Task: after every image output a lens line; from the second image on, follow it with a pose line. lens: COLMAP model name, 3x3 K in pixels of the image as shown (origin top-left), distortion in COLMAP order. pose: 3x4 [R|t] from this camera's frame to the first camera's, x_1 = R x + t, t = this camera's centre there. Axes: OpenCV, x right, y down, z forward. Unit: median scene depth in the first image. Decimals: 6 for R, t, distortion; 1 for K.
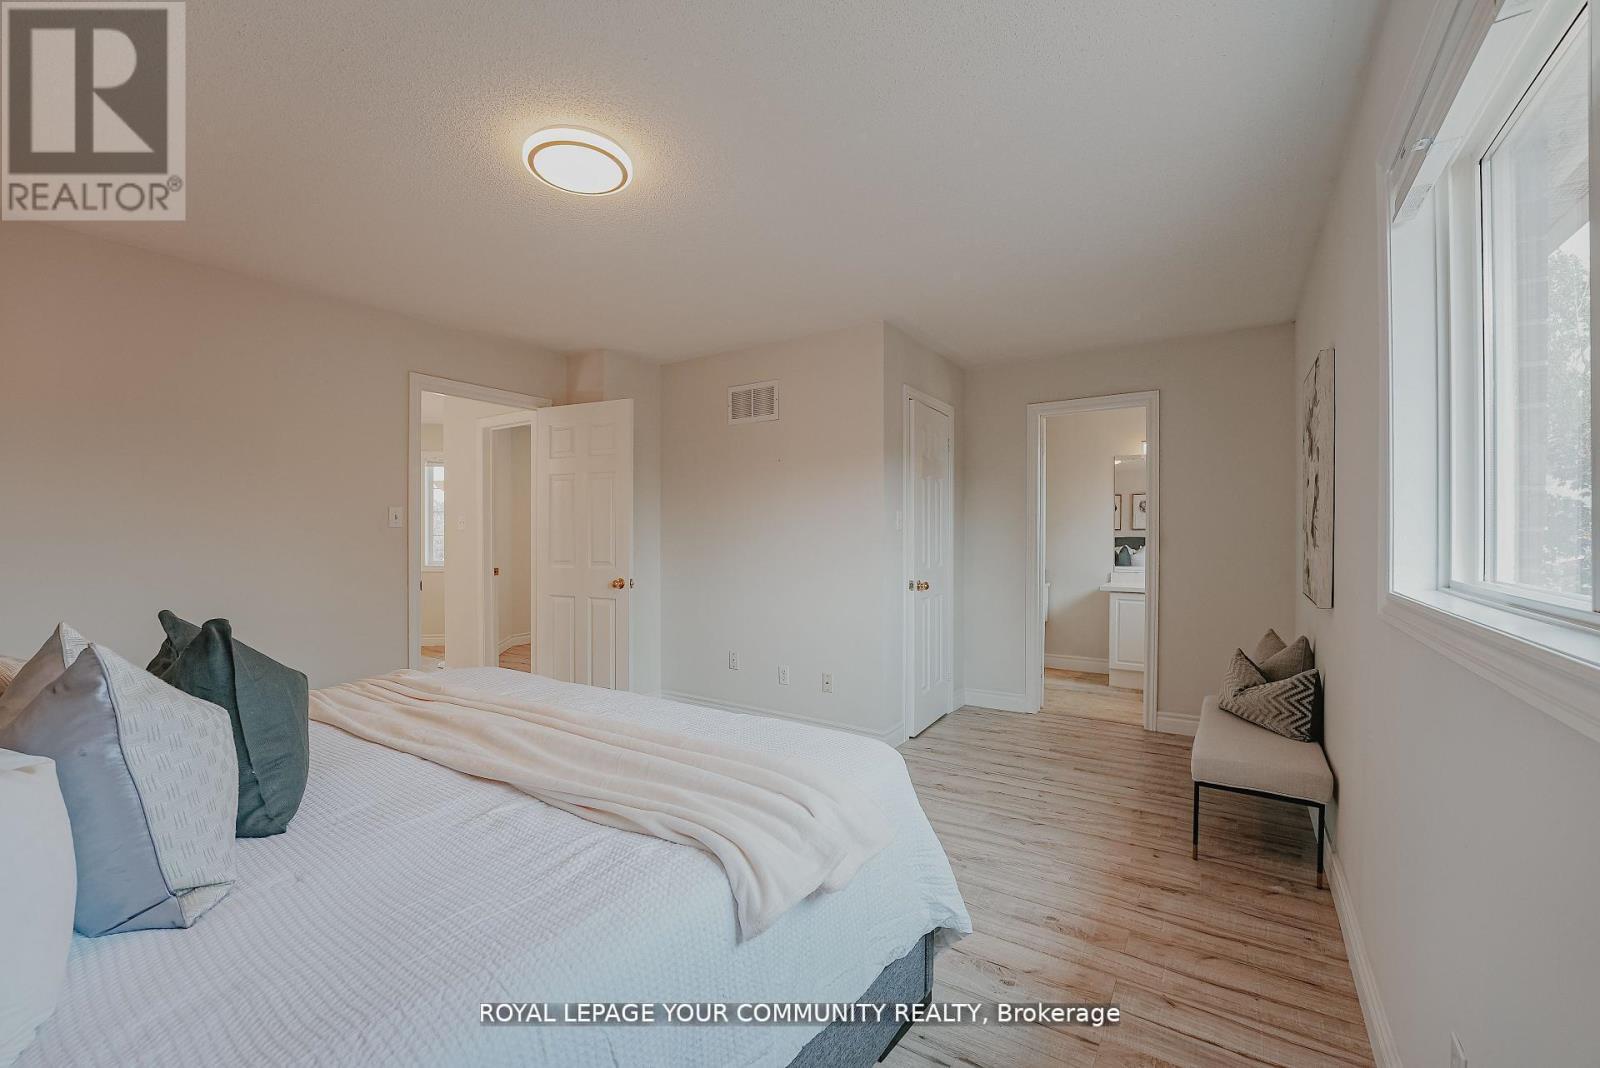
lens RADIAL K [[652.9, 0, 800.8], [0, 652.9, 538.4], [0, 0, 1]] dist [-0.019557, 0.000512]
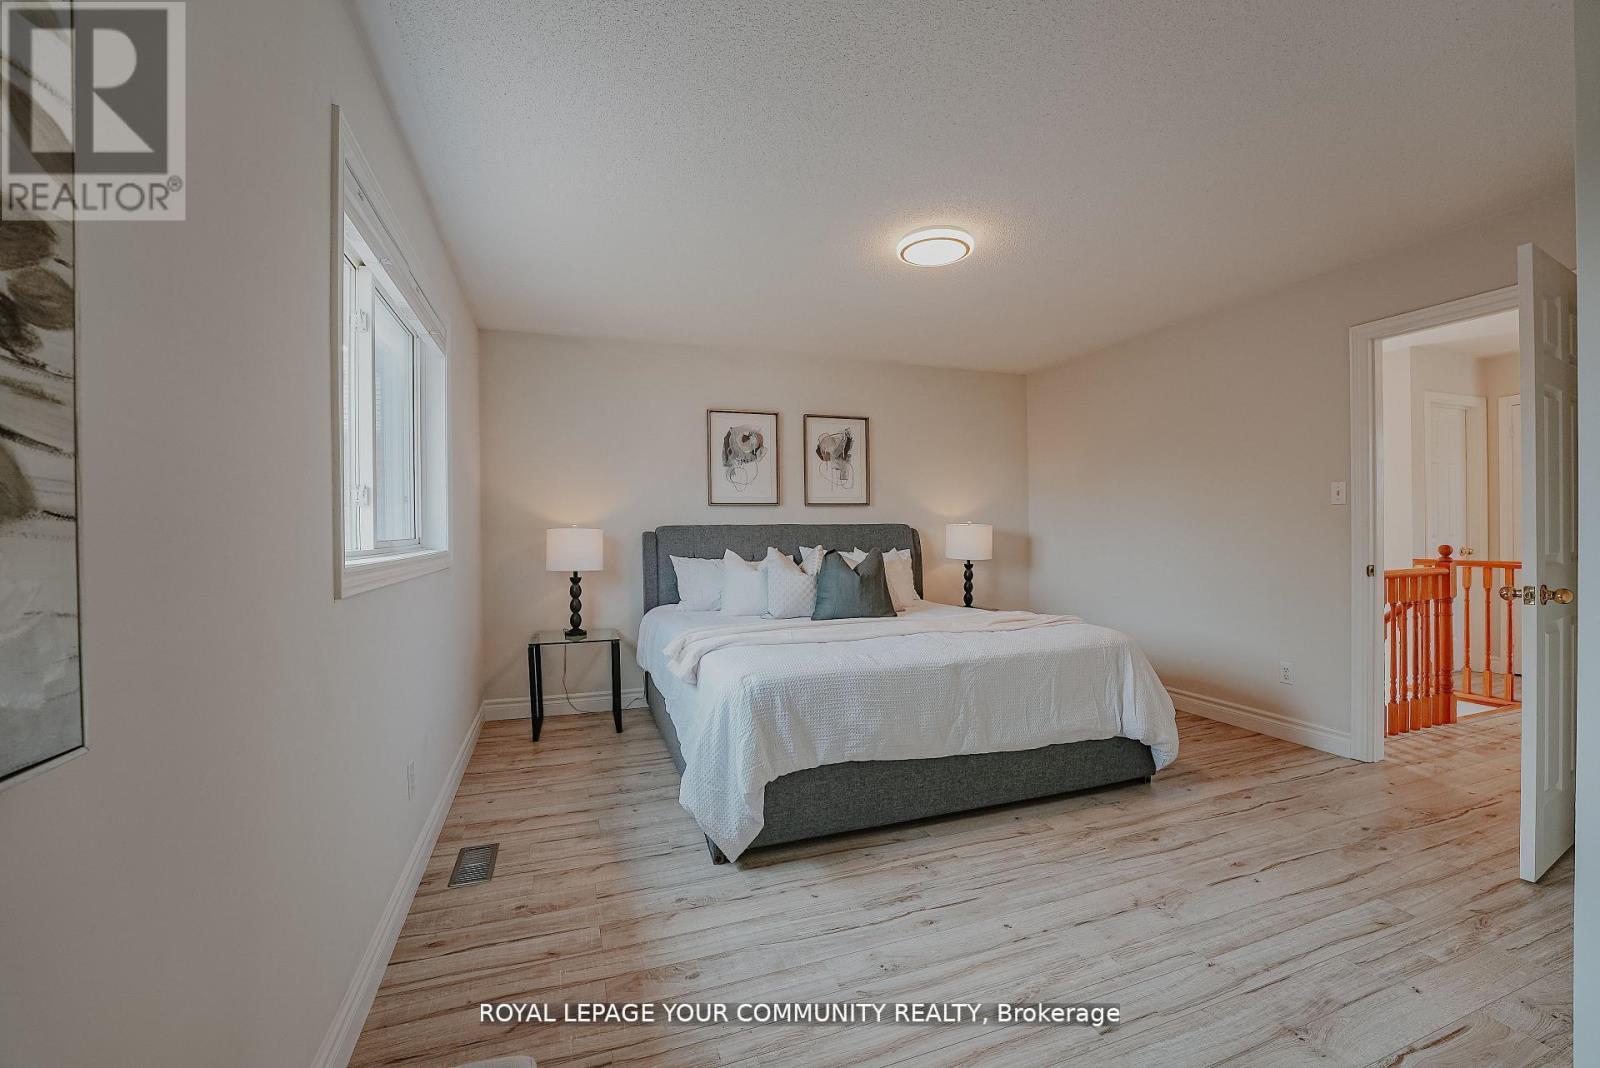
lens RADIAL K [[652.9, 0, 803.6], [0, 652.9, 533.5], [0, 0, 1]] dist [-0.019557, 0.000512]
pose [[-0.587486, 0.008608, -0.809188, 1.069830], [0.009620, 0.999947, 0.003653, 0.025594], [0.809177, -0.005638, -0.587538, 1.770918]]
